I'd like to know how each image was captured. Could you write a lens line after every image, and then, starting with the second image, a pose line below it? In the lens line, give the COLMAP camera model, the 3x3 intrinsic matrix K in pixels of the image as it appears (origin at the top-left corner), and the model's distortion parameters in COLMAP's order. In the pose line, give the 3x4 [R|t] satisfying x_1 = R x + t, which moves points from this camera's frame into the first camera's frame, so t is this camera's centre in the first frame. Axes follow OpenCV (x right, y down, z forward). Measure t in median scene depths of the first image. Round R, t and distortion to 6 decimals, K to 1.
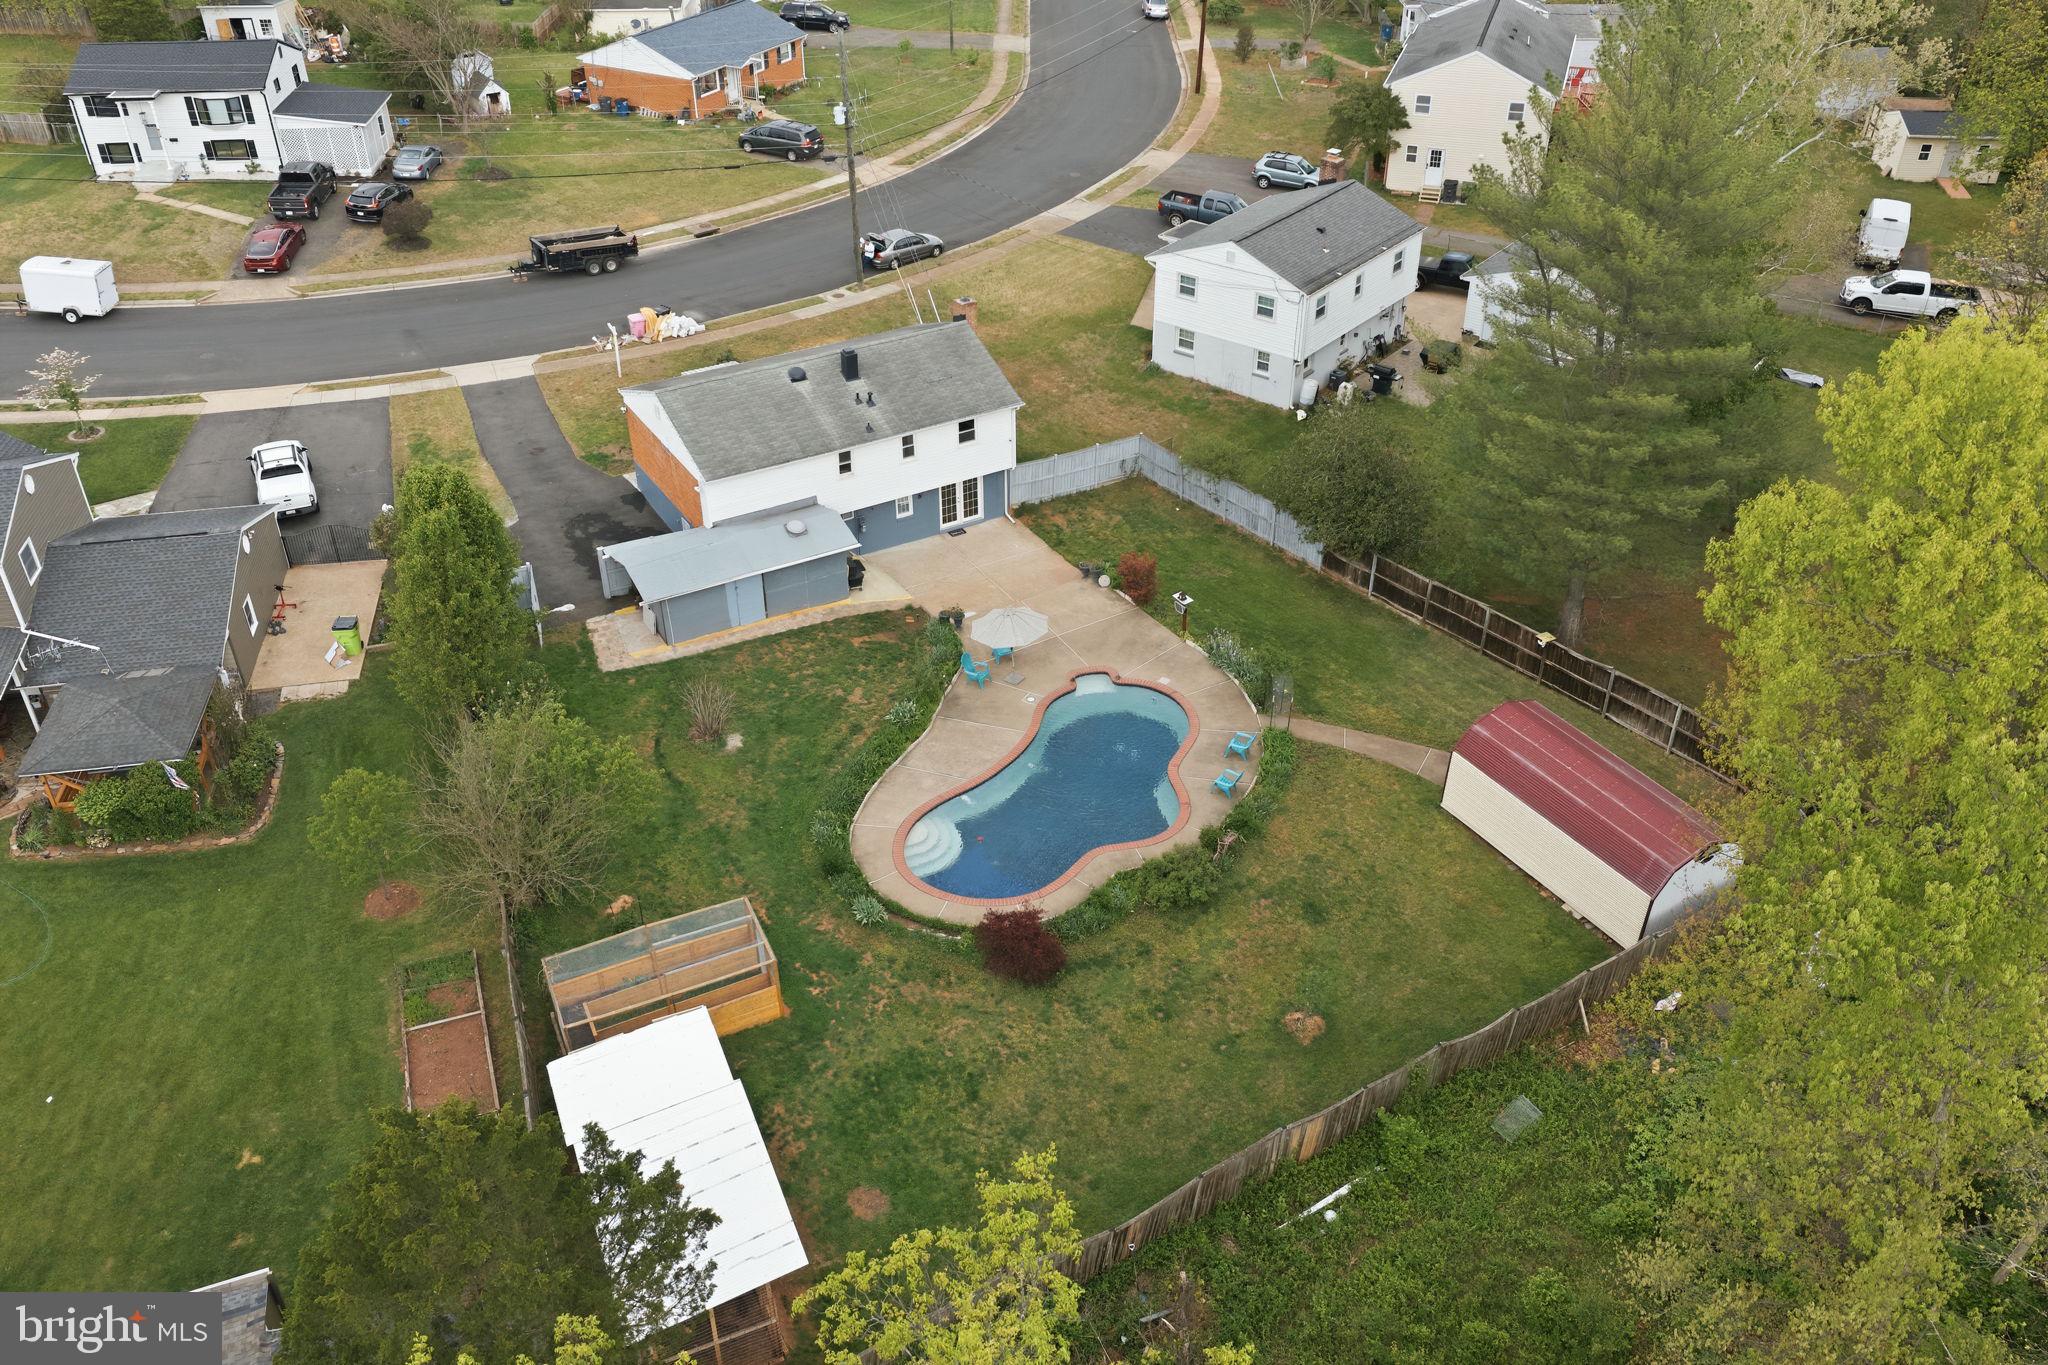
lens RADIAL K [[1713.2, 0, 1029.8], [0, 1713.2, 682.9], [0, 0, 1]] dist [-0.001074, 0.003933]
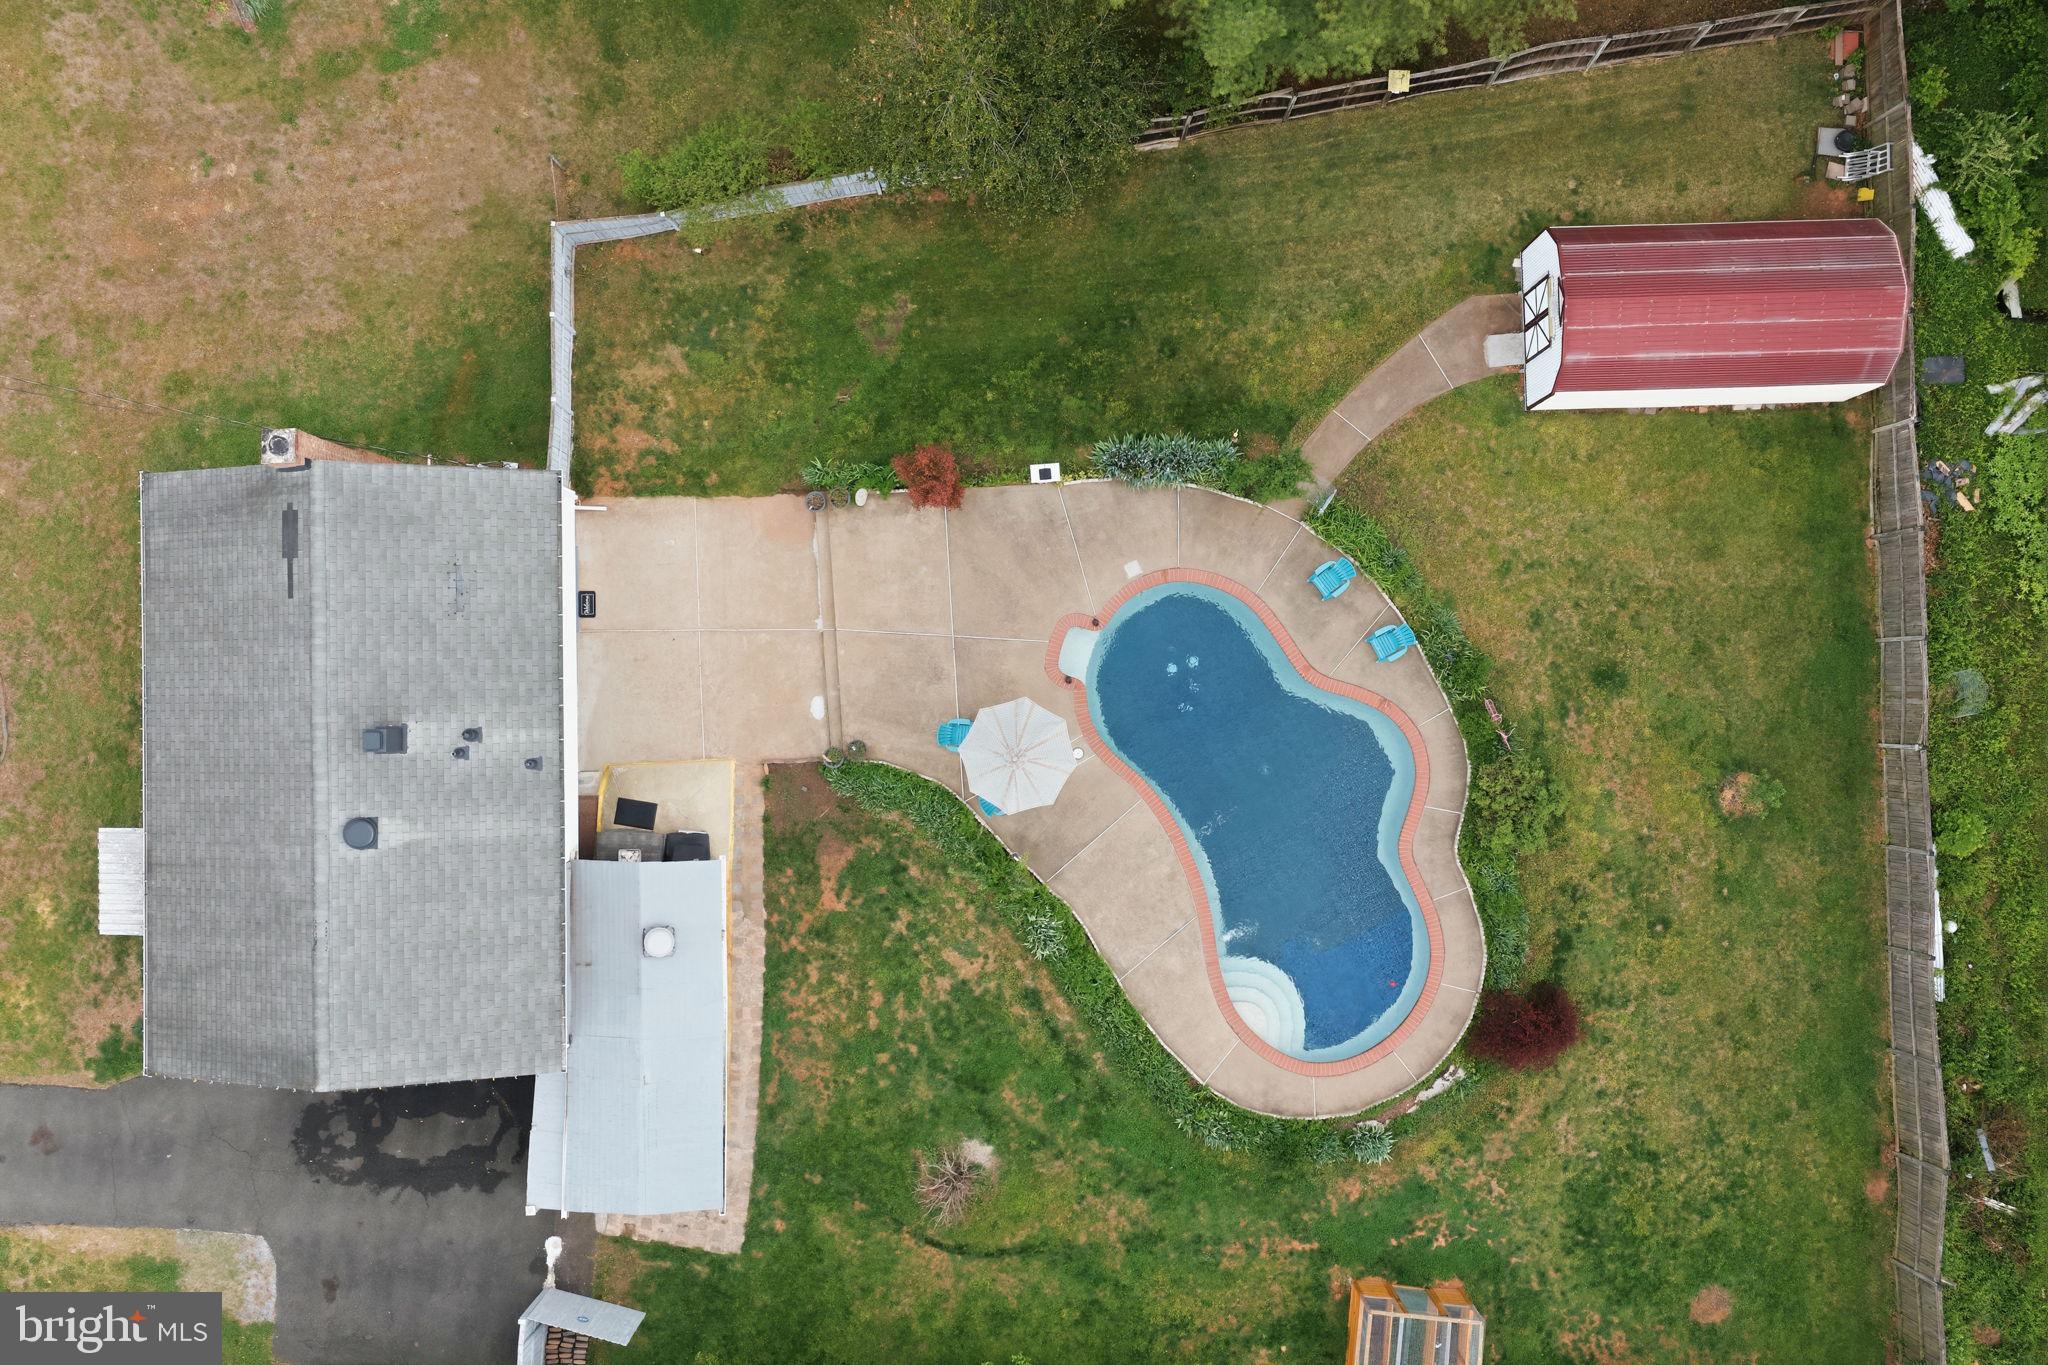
lens RADIAL K [[1713.2, 0, 1023.7], [0, 1713.2, 686.3], [0, 0, 1]] dist [-0.001074, 0.003933]
pose [[0.503055, -0.864247, -0.003610, 0.015916], [0.490015, 0.281779, 0.824915, -0.591814], [-0.711913, -0.416747, 0.565245, 0.603788]]
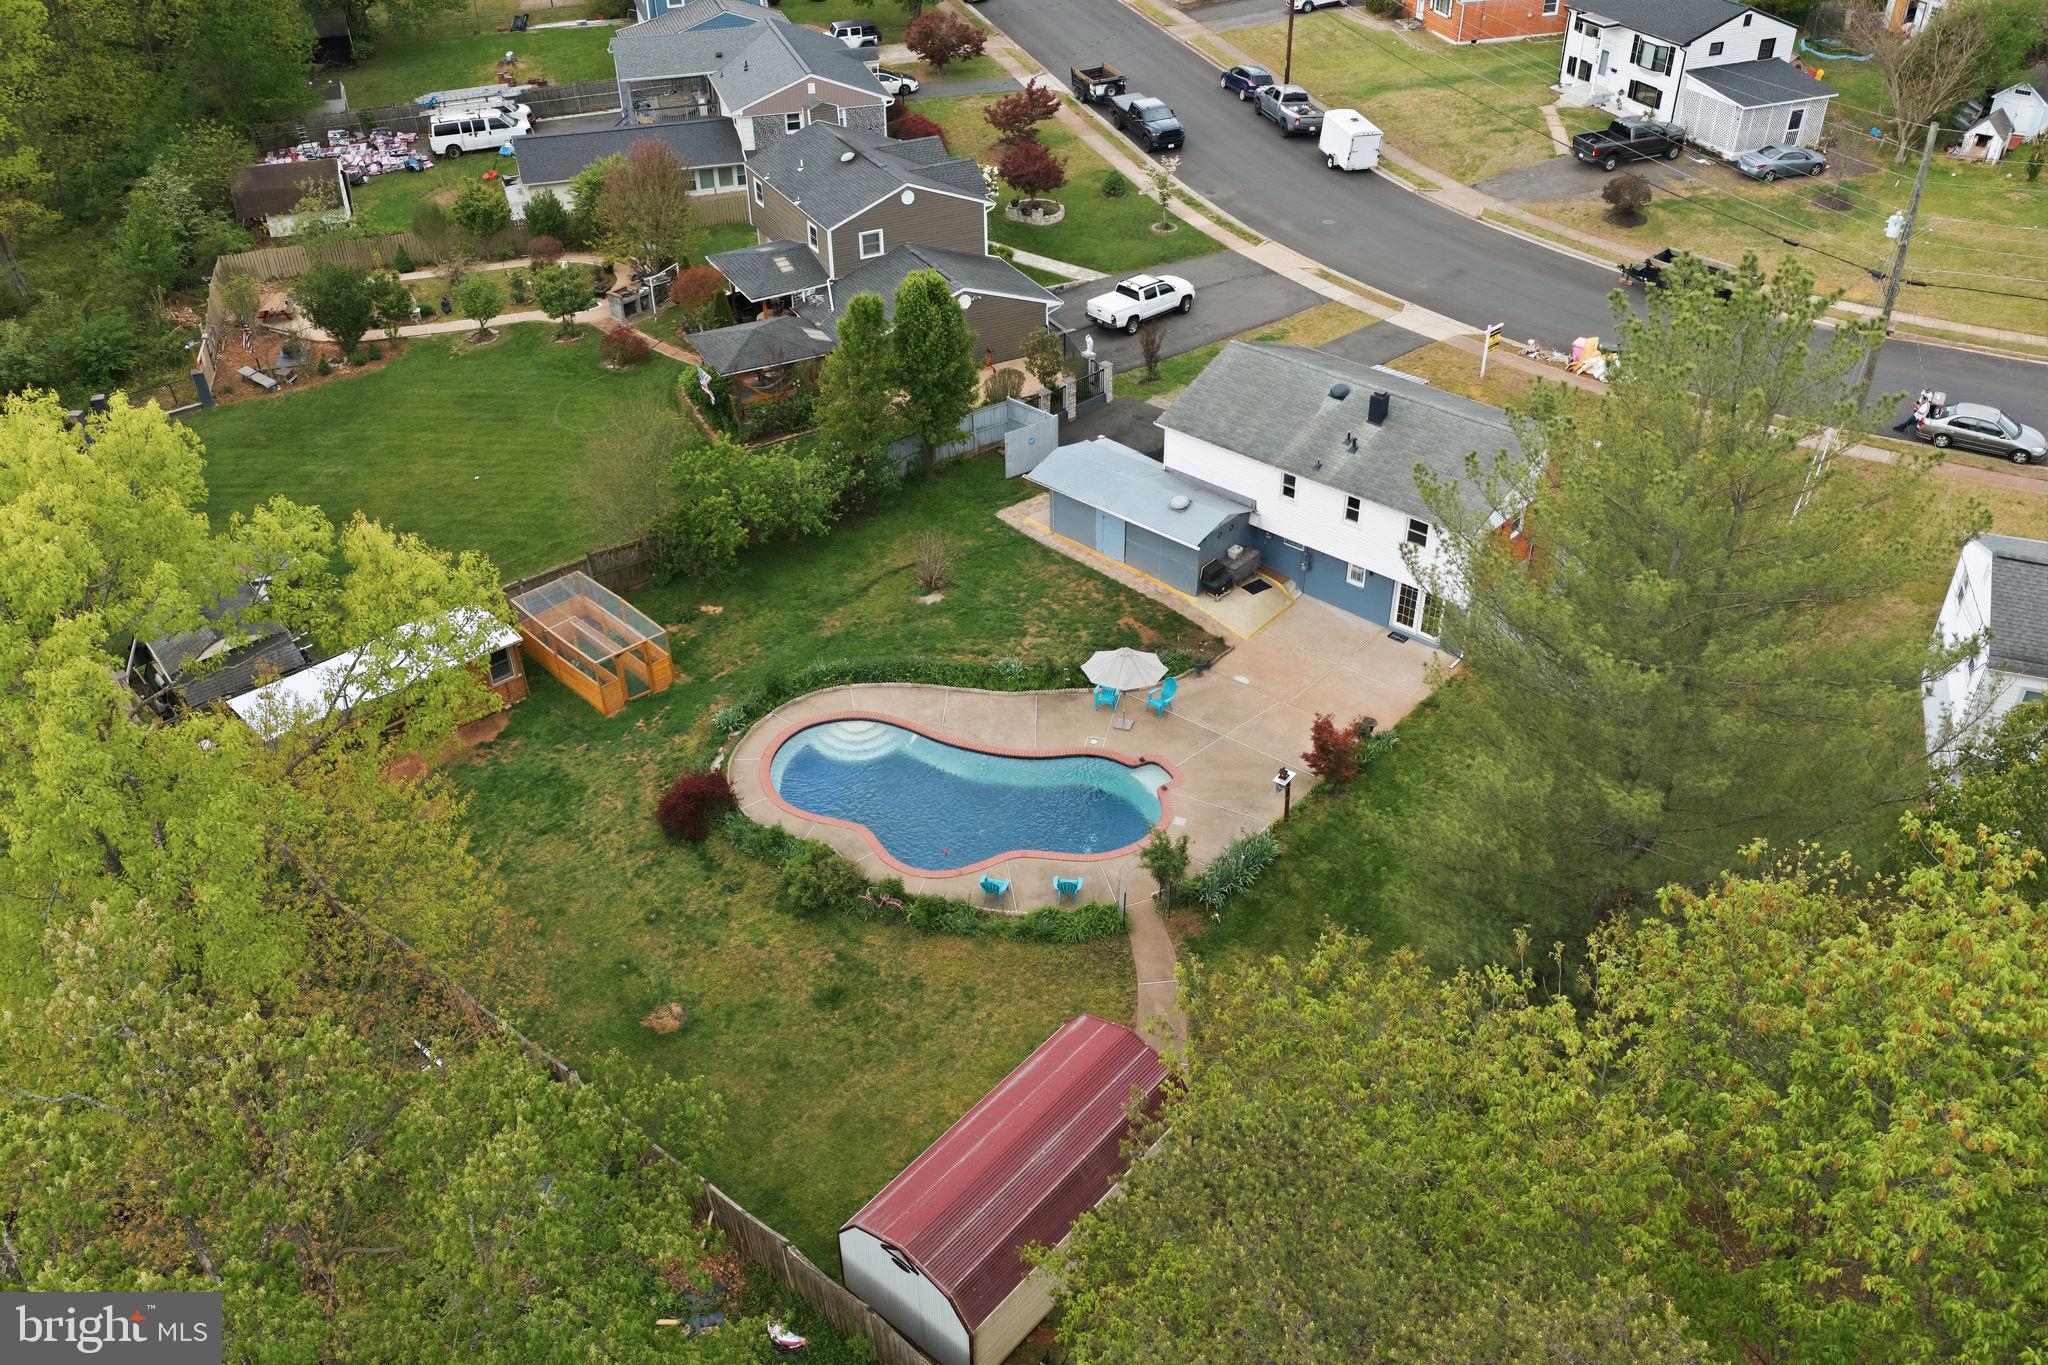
lens RADIAL K [[1713.2, 0, 1035.6], [0, 1713.2, 679.6], [0, 0, 1]] dist [-0.001074, 0.003933]
pose [[0.304936, 0.537988, -0.785865, 0.698252], [-0.523269, 0.784098, 0.333736, -0.308112], [0.795741, 0.309451, 0.520612, 0.459645]]
